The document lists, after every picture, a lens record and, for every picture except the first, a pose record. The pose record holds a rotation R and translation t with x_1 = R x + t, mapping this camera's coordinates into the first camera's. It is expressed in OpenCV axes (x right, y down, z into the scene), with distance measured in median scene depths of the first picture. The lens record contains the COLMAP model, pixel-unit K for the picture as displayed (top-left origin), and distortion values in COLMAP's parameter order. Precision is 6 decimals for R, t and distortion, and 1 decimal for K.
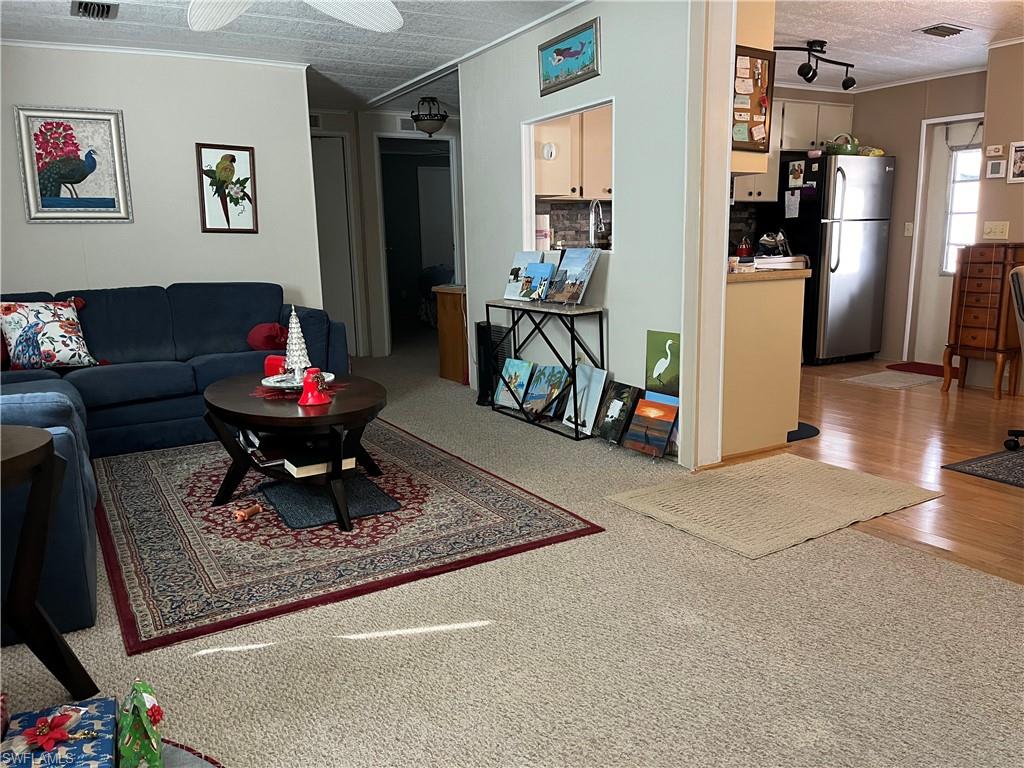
lens RADIAL K [[776.6, 0, 510.6], [0, 776.6, 378.7], [0, 0, 1]] dist [0.078416, -0.107946]
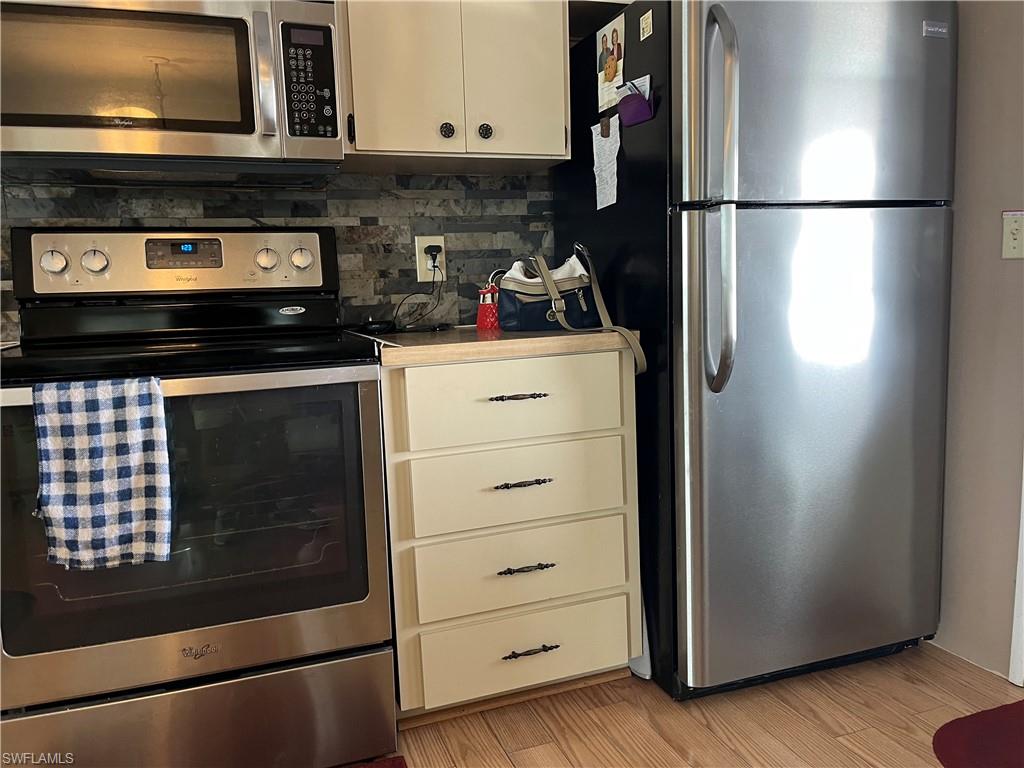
lens RADIAL K [[776.6, 0, 510.6], [0, 776.6, 378.7], [0, 0, 1]] dist [0.078416, -0.107946]
pose [[0.981943, 0.006578, -0.189063, 0.532669], [-0.016841, 0.998467, -0.052730, -0.167285], [0.188426, 0.054962, 0.980548, 0.966785]]
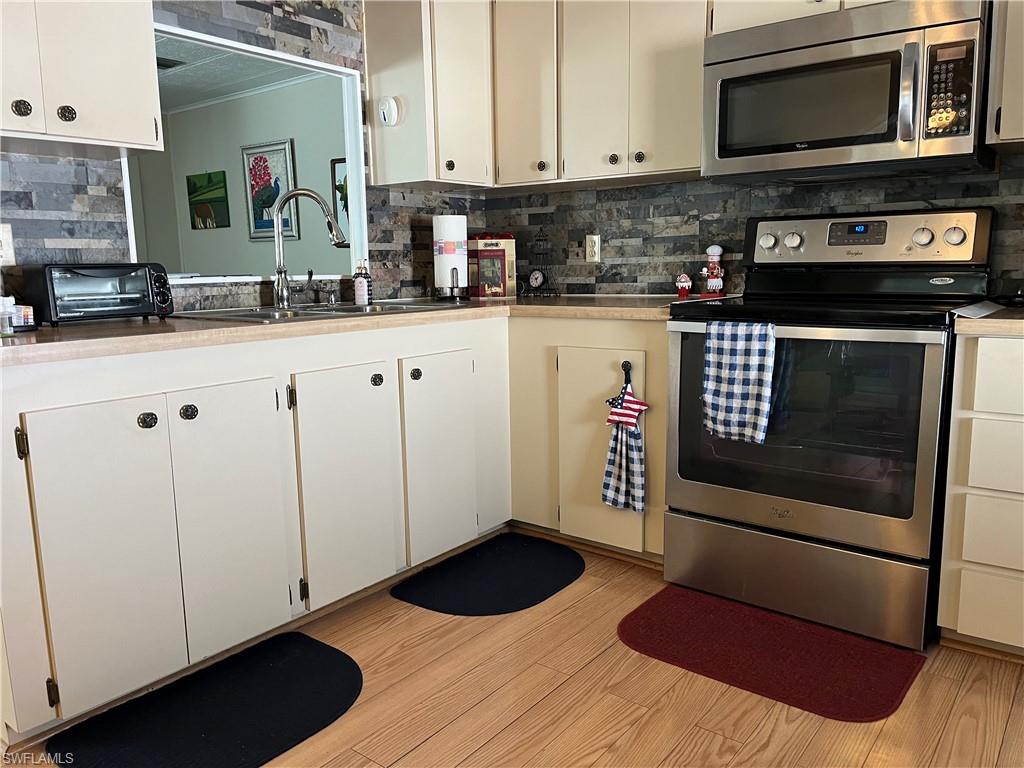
lens RADIAL K [[806.8, 0, 512.5], [0, 806.8, 412.0], [0, 0, 1]] dist [0.072463, -0.131359]
pose [[0.341356, 0.184309, -0.921687, 0.749955], [-0.155162, 0.978183, 0.138141, -0.173404], [0.927039, 0.095855, 0.362507, 0.926807]]
